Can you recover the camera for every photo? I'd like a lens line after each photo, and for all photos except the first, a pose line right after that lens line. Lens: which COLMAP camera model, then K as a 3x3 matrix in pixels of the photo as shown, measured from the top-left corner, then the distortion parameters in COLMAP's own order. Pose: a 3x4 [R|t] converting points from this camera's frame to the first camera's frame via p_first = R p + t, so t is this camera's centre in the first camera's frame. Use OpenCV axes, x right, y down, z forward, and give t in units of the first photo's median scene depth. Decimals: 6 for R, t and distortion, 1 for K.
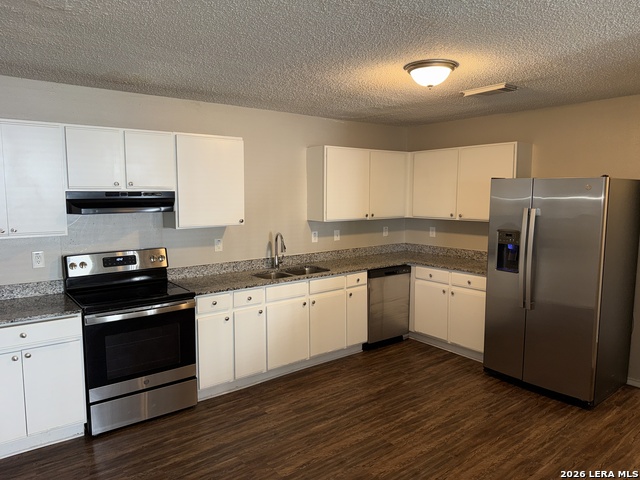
lens RADIAL K [[456.4, 0, 324.1], [0, 456.4, 243.5], [0, 0, 1]] dist [0.120854, -0.162862]
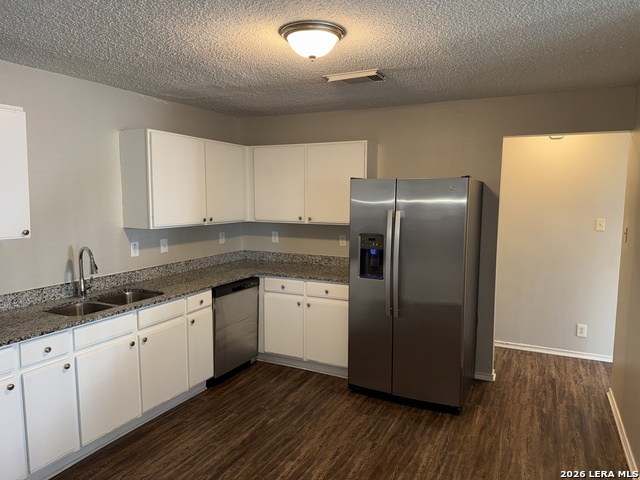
lens RADIAL K [[456.4, 0, 324.1], [0, 456.4, 243.5], [0, 0, 1]] dist [0.120854, -0.162862]
pose [[0.905278, -0.042013, 0.422736, -0.071388], [0.043296, 0.999041, 0.006572, -0.018162], [-0.422607, 0.012353, 0.906229, 0.194485]]
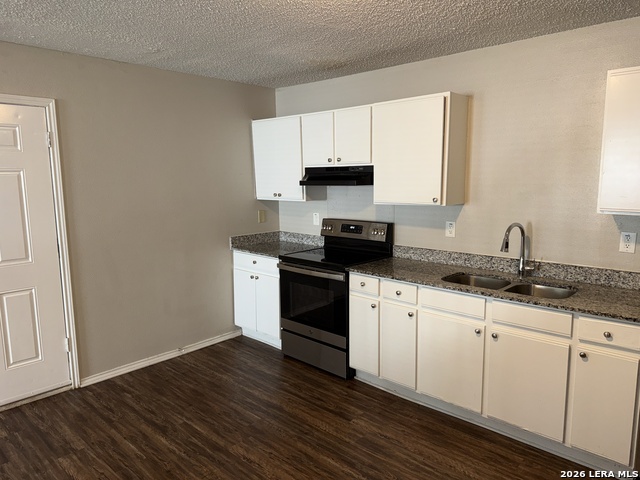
lens RADIAL K [[467.1, 0, 320.0], [0, 467.1, 240.0], [0, 0, 1]] dist [0.136719, -0.156508]
pose [[0.141401, 0.139378, -0.980092, 0.570549], [-0.101548, 0.986859, 0.125690, -0.060195], [0.984730, 0.081754, 0.153696, 0.645009]]
